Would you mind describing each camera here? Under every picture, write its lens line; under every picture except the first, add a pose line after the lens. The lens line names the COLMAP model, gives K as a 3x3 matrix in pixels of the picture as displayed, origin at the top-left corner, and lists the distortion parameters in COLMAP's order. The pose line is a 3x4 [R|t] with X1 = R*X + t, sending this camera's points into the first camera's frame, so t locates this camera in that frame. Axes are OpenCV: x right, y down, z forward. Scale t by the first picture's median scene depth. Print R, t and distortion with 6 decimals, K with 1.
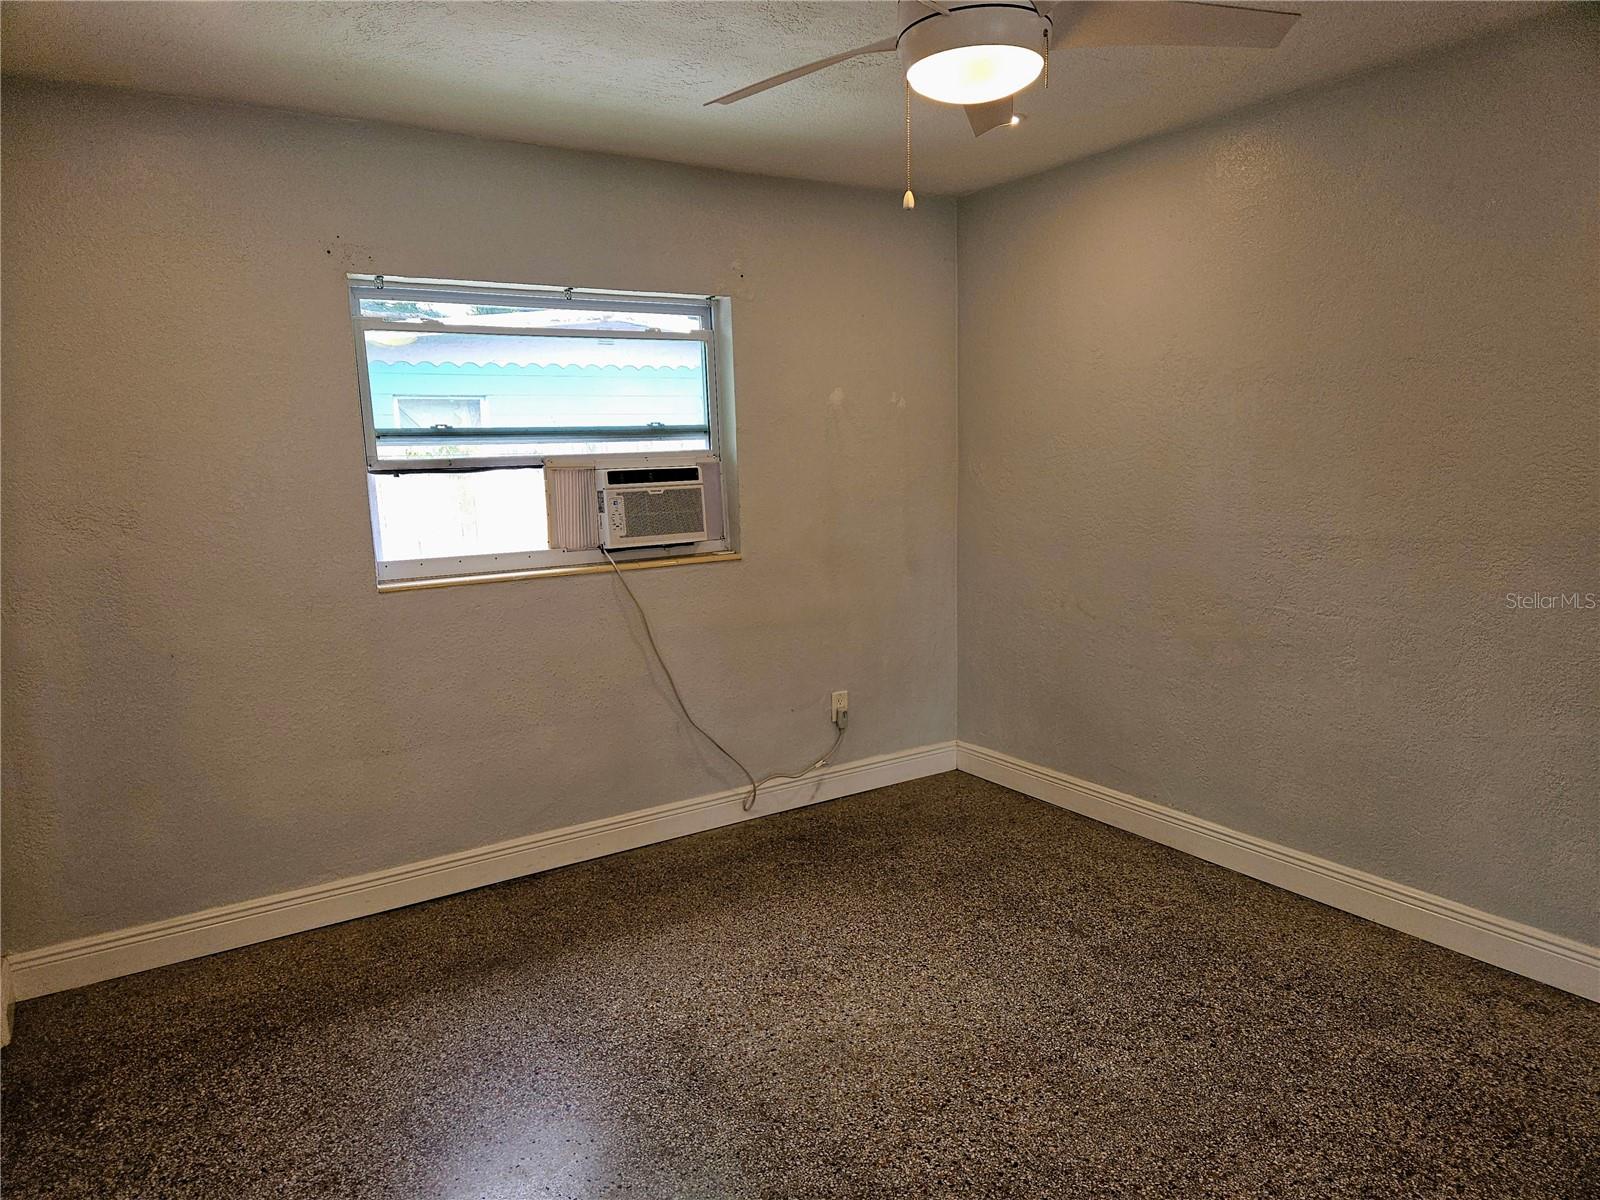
lens RADIAL K [[1046.6, 0, 801.7], [0, 1046.6, 619.9], [0, 0, 1]] dist [0.069023, -0.059086]
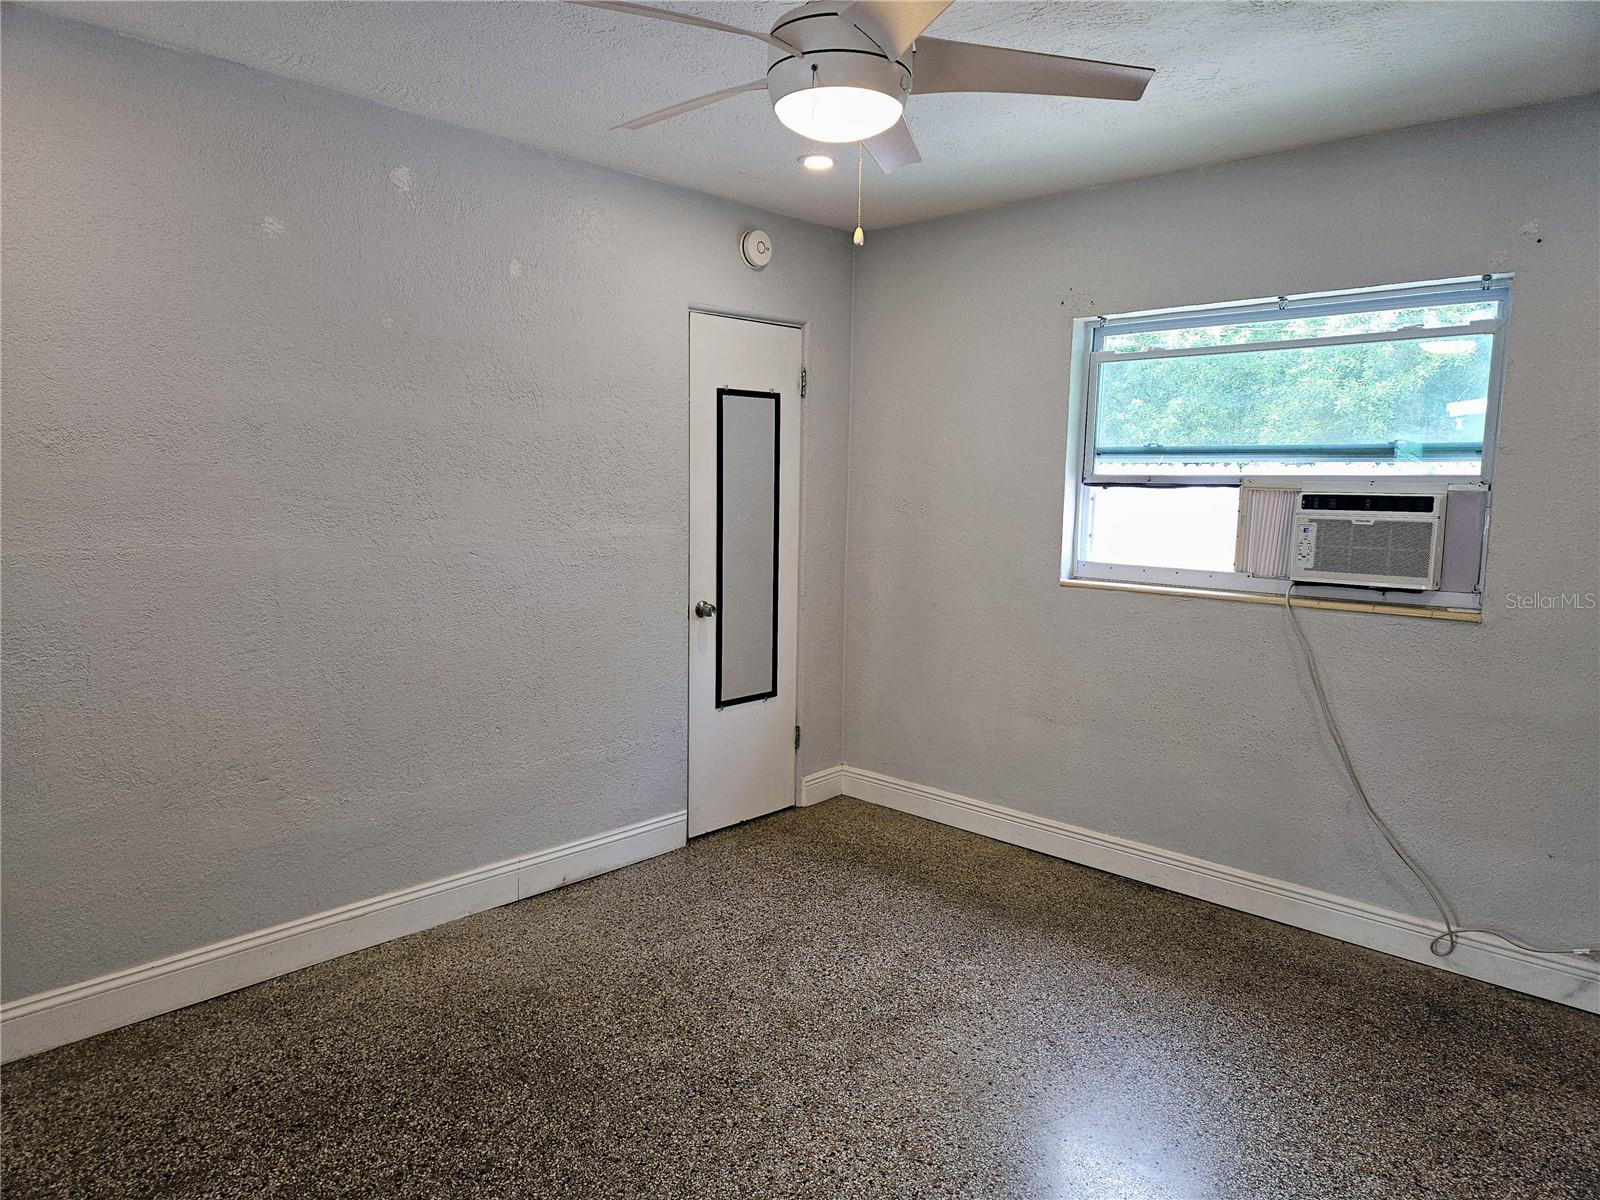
lens RADIAL K [[1064.8, 0, 799.7], [0, 1064.8, 620.4], [0, 0, 1]] dist [0.060018, -0.053531]
pose [[0.235951, 0.164846, -0.957681, 0.604343], [-0.178401, 0.976105, 0.124063, -0.073771], [0.955249, 0.141579, 0.259722, 0.366628]]
